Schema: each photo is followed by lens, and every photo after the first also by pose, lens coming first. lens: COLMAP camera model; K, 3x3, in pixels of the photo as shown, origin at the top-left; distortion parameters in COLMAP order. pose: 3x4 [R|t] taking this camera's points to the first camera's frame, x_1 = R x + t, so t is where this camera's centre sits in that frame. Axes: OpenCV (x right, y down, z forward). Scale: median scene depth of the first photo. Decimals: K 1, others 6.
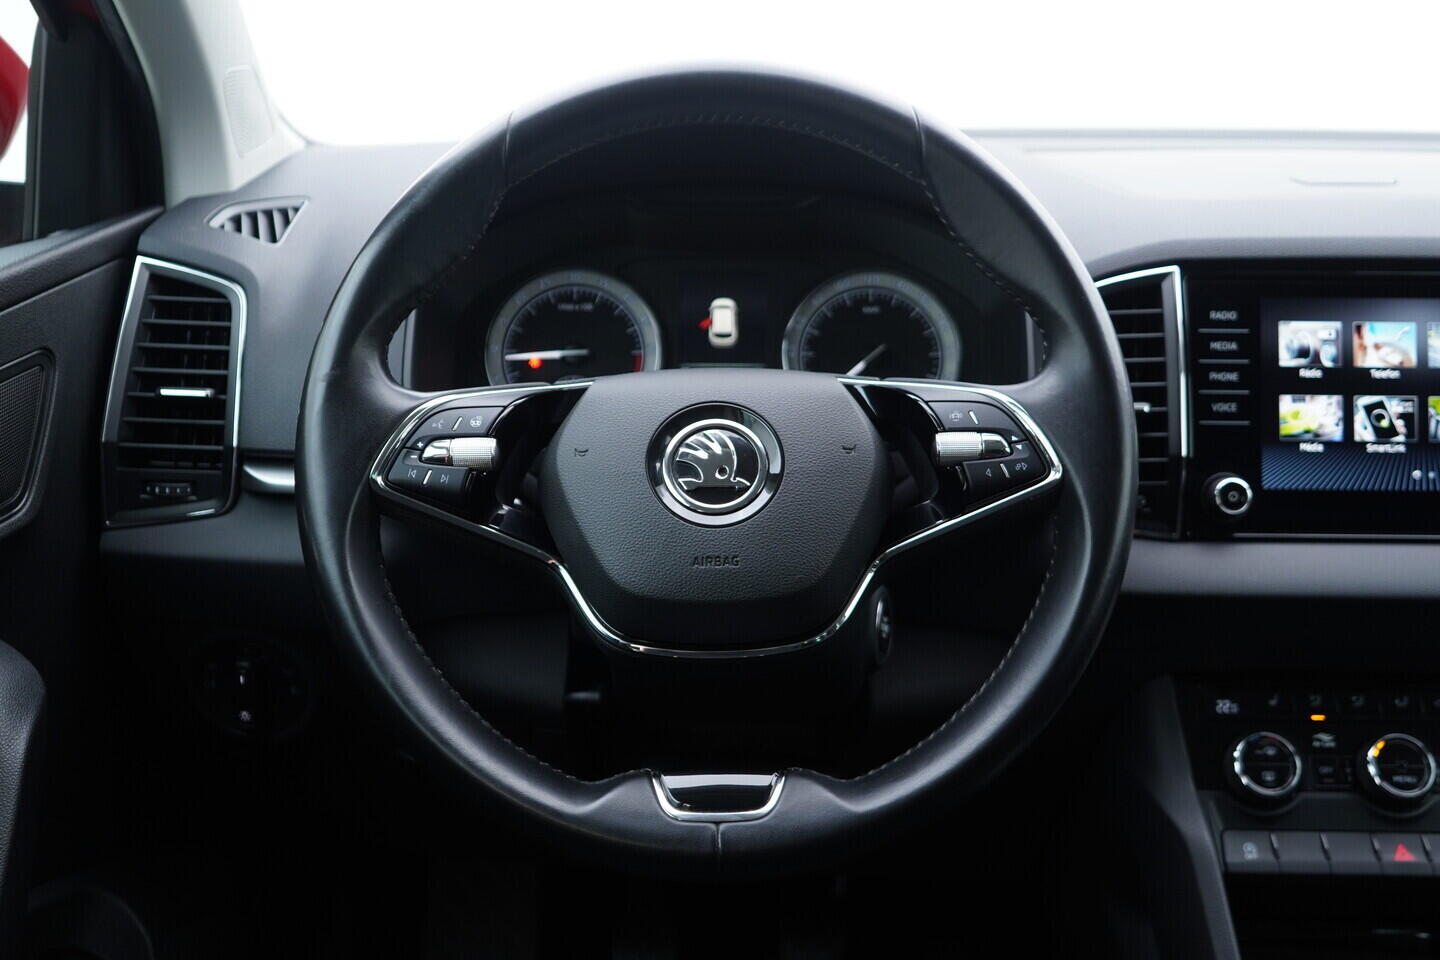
lens RADIAL K [[1513.4, 0, 709.7], [0, 1513.4, 482.7], [0, 0, 1]] dist [-0.012381, 0.000000]
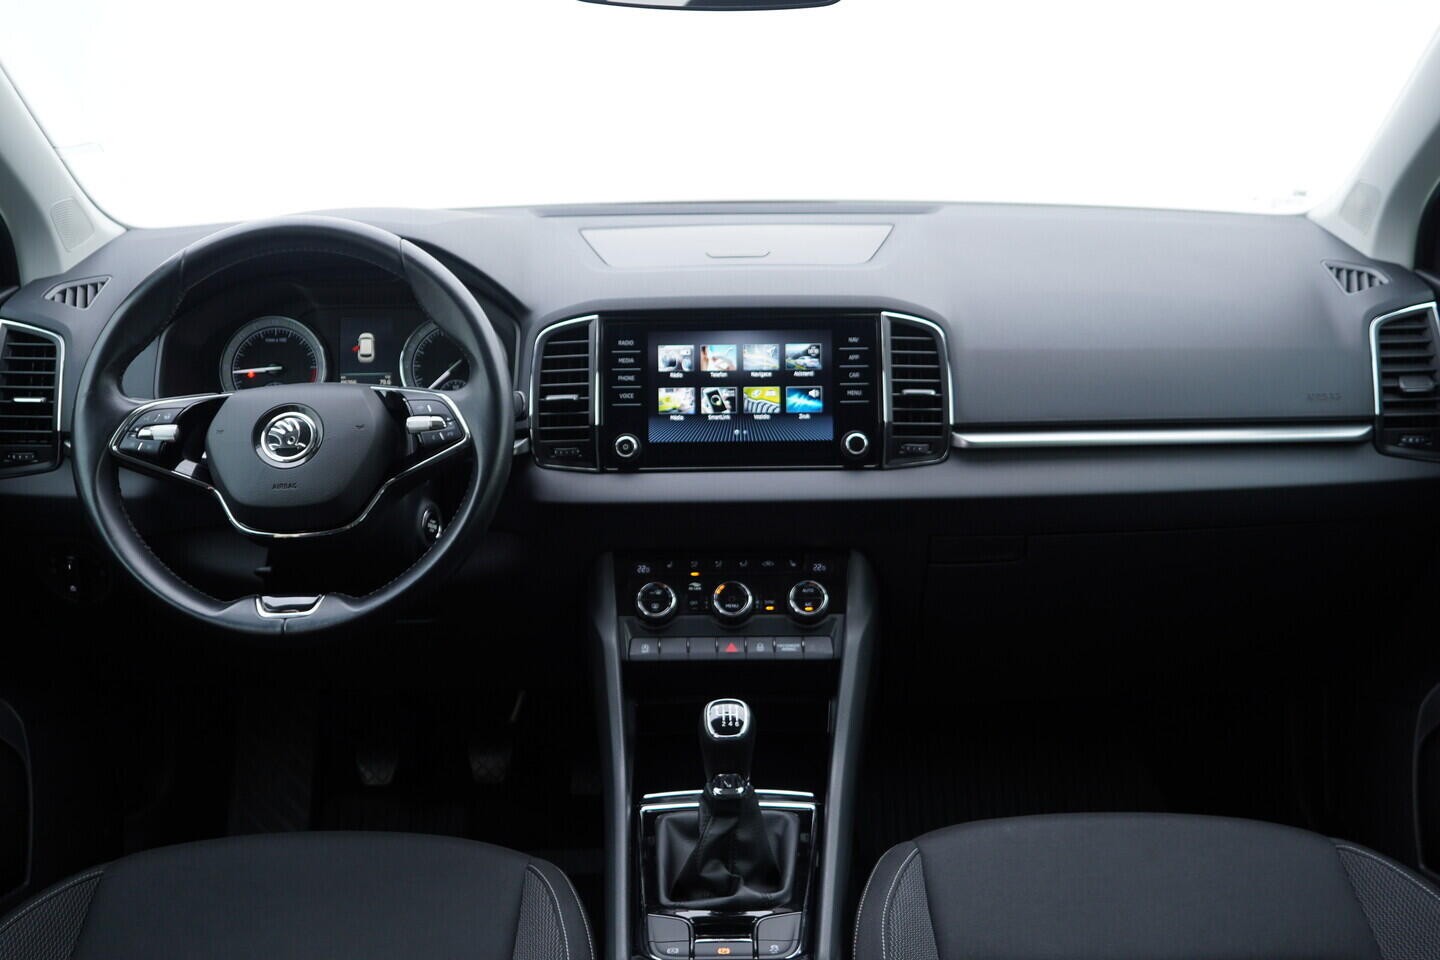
lens RADIAL K [[1513.4, 0, 721.4], [0, 1513.4, 487.7], [0, 0, 1]] dist [-0.012381, 0.000000]
pose [[0.999604, -0.022490, 0.016940, 0.418104], [0.021984, 0.999324, 0.029478, 0.006804], [-0.017591, -0.029094, 0.999422, -0.748668]]
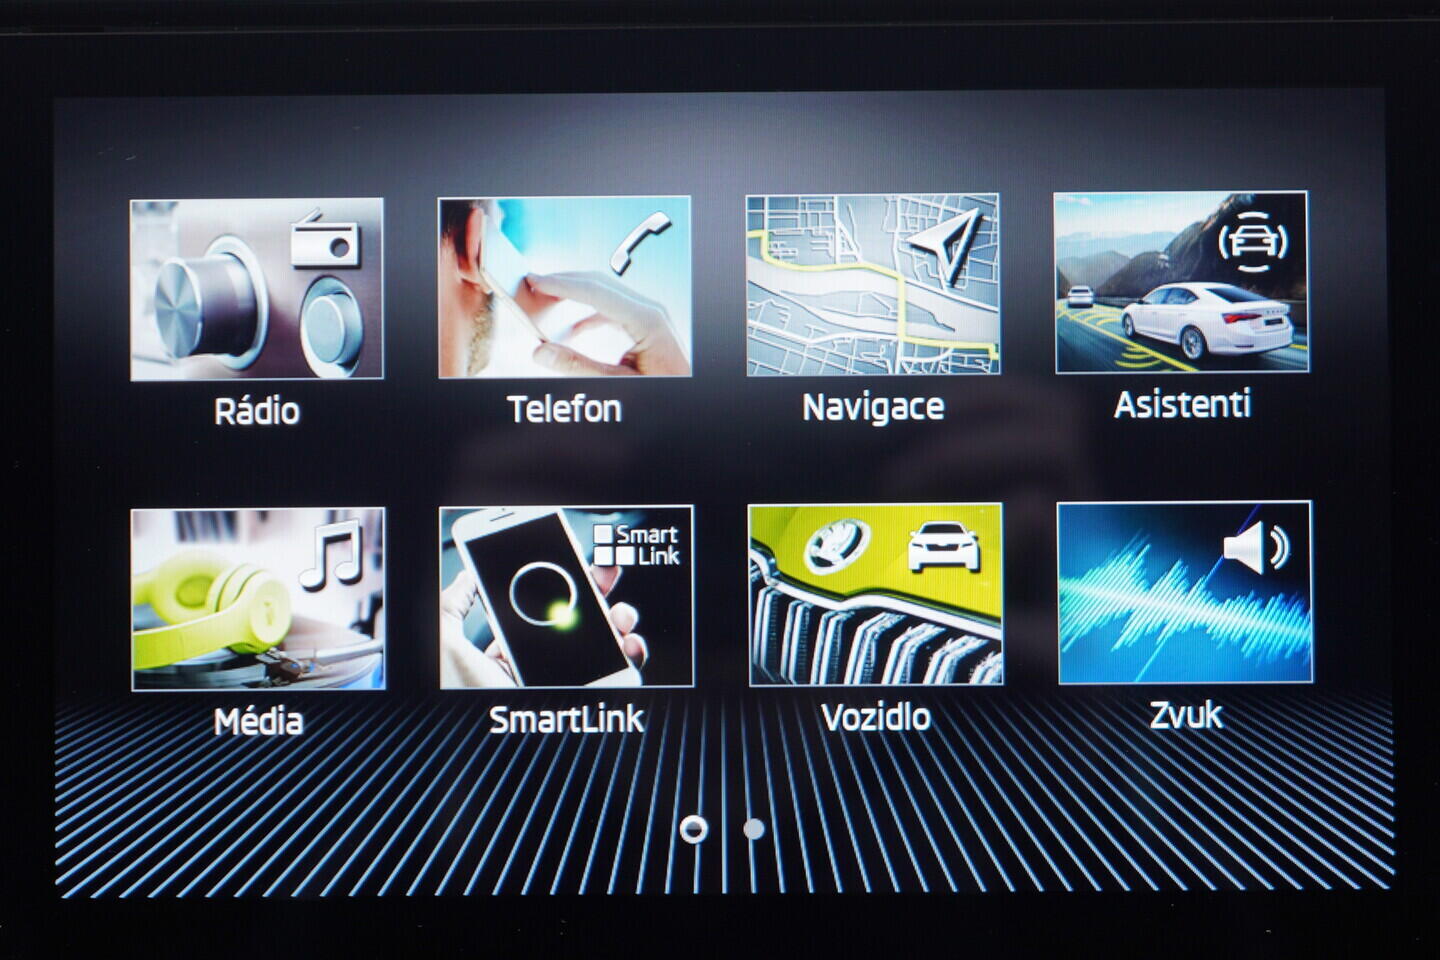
lens RADIAL K [[1513.4, 0, 724.3], [0, 1513.4, 479.9], [0, 0, 1]] dist [-0.012381, 0.000000]
pose [[0.999503, -0.019920, 0.024426, 0.466829], [0.018754, 0.998715, 0.047071, -0.071804], [-0.025332, -0.046590, 0.998593, 0.759725]]
